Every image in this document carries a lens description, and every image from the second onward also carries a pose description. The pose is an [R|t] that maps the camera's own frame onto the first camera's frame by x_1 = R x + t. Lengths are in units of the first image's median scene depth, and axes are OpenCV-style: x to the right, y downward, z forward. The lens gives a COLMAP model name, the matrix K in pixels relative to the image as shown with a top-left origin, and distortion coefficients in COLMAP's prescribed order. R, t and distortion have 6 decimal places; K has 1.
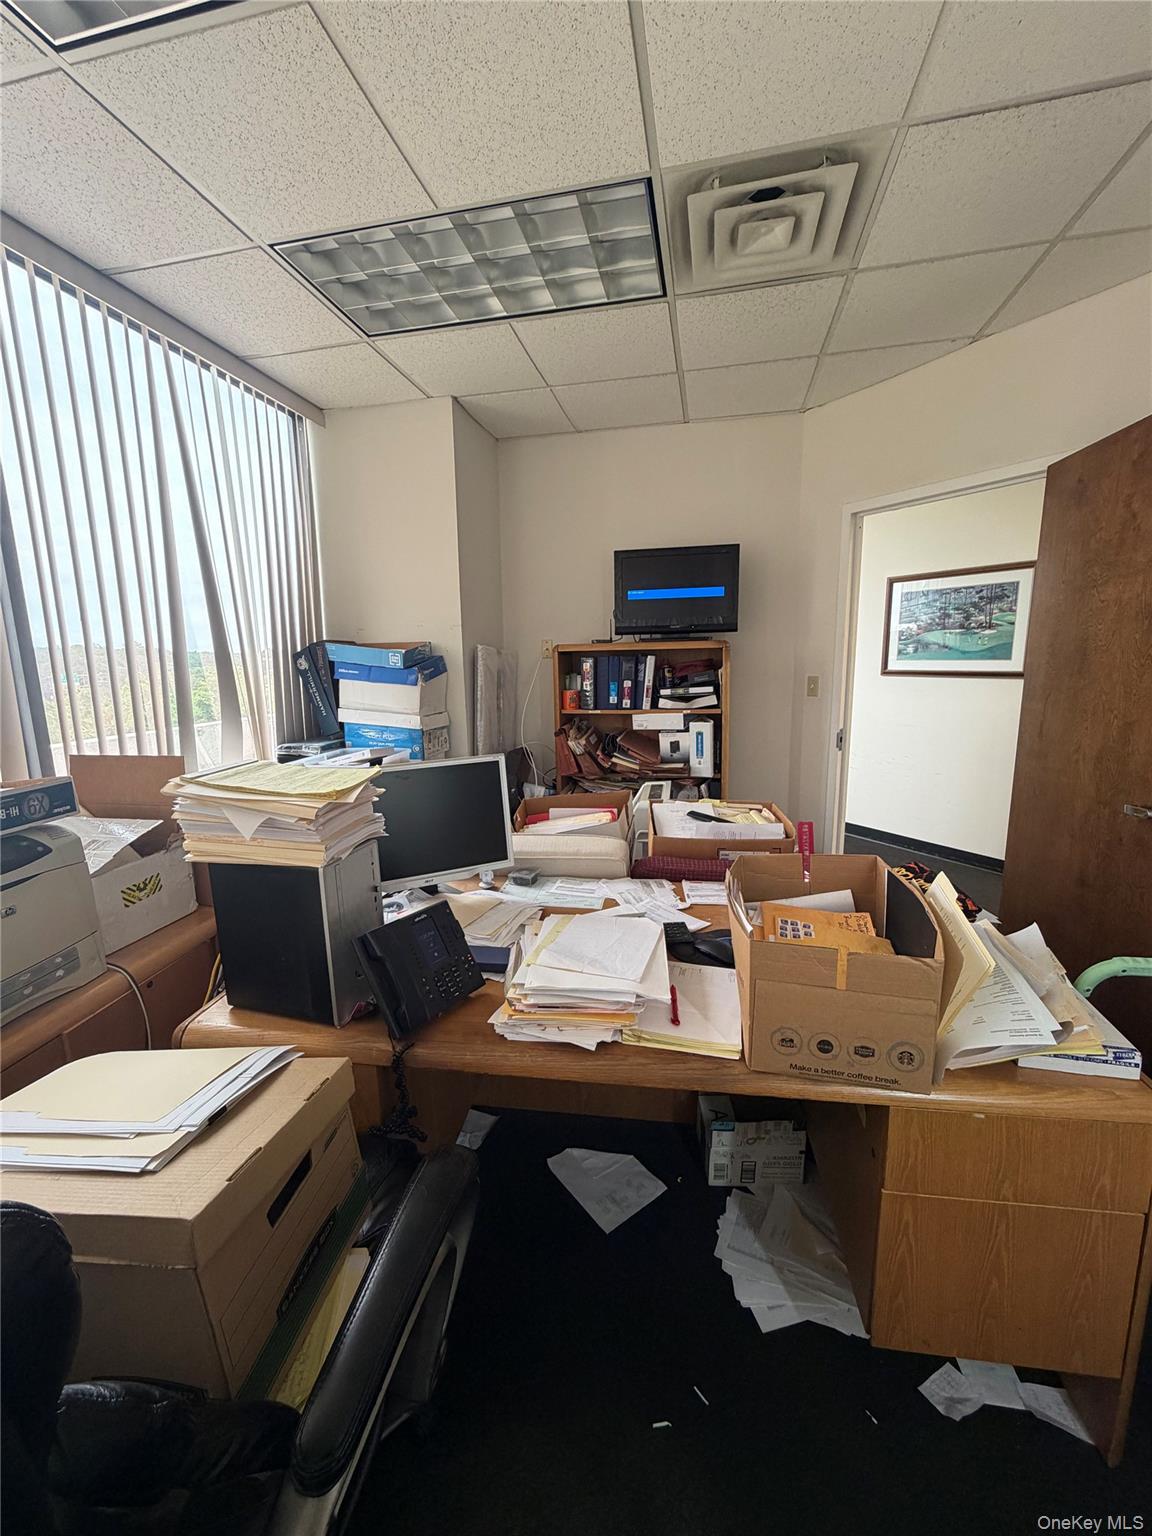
lens RADIAL K [[614.4, 0, 573.8], [0, 614.4, 757.2], [0, 0, 1]] dist [-0.000095, 0.000306]
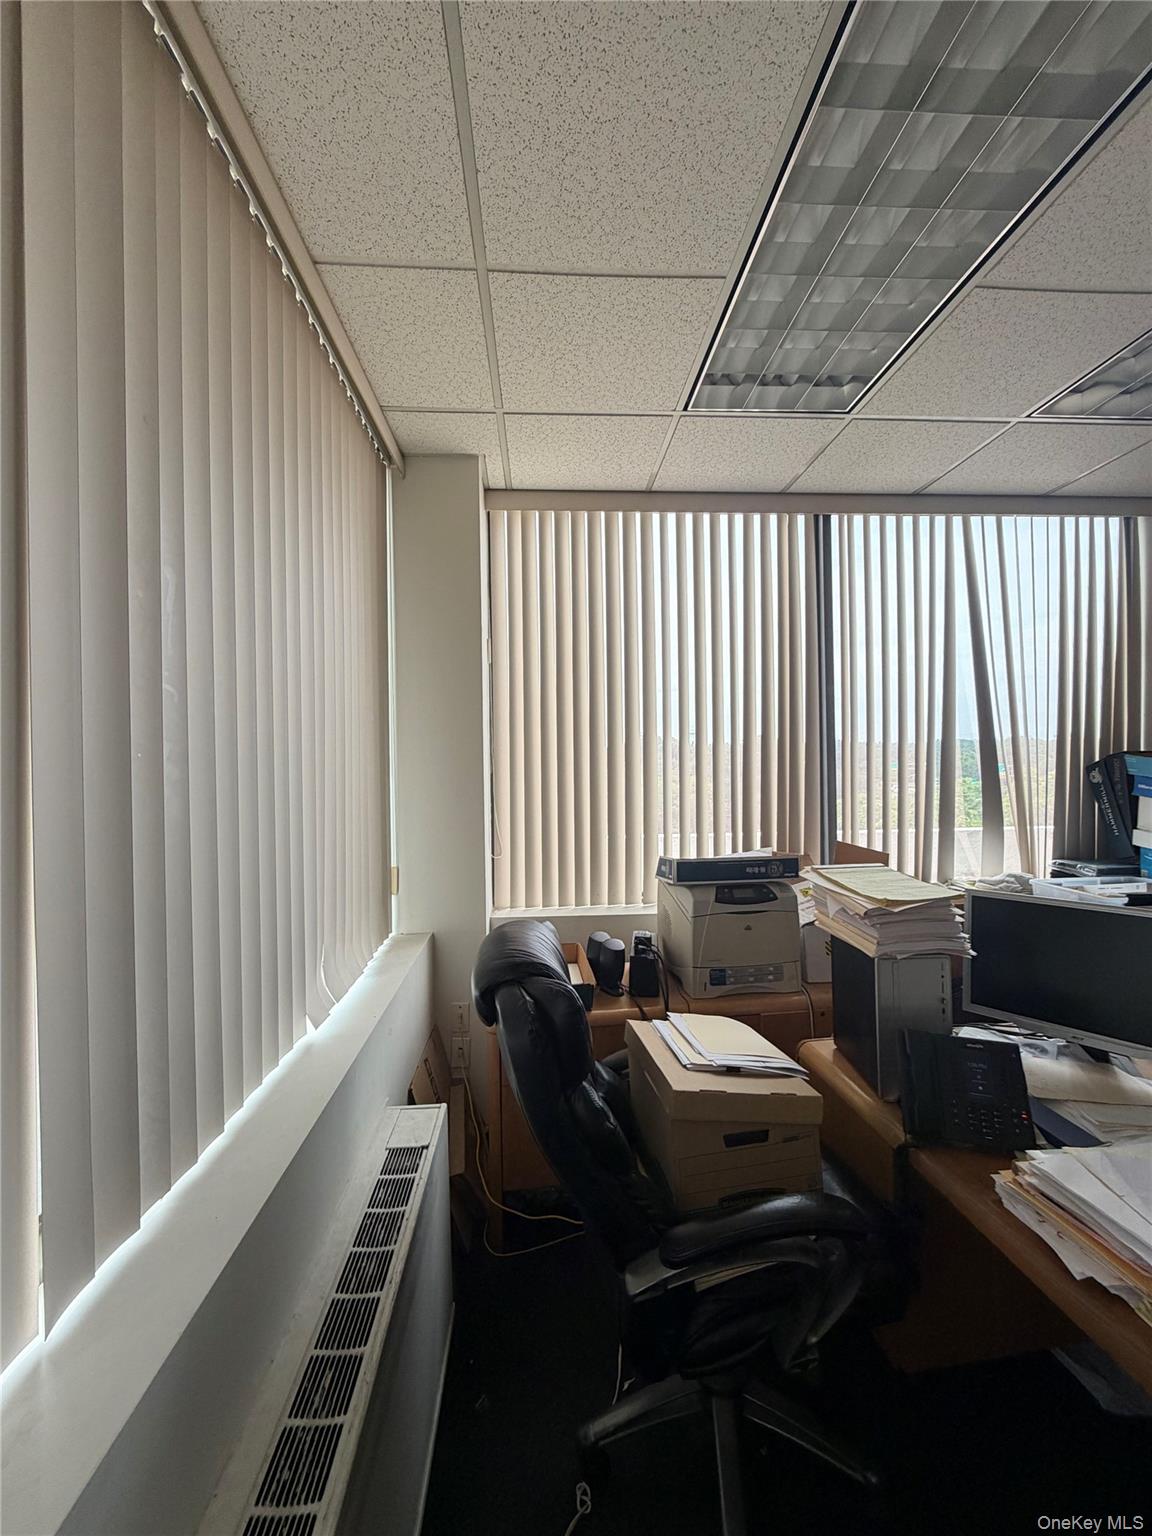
lens RADIAL K [[614.4, 0, 580.1], [0, 614.4, 748.4], [0, 0, 1]] dist [-0.000095, 0.000306]
pose [[0.272648, -0.006933, -0.962089, 0.342924], [-0.146805, 0.987965, -0.048723, -0.050775], [0.950848, 0.154524, 0.268349, 0.010664]]
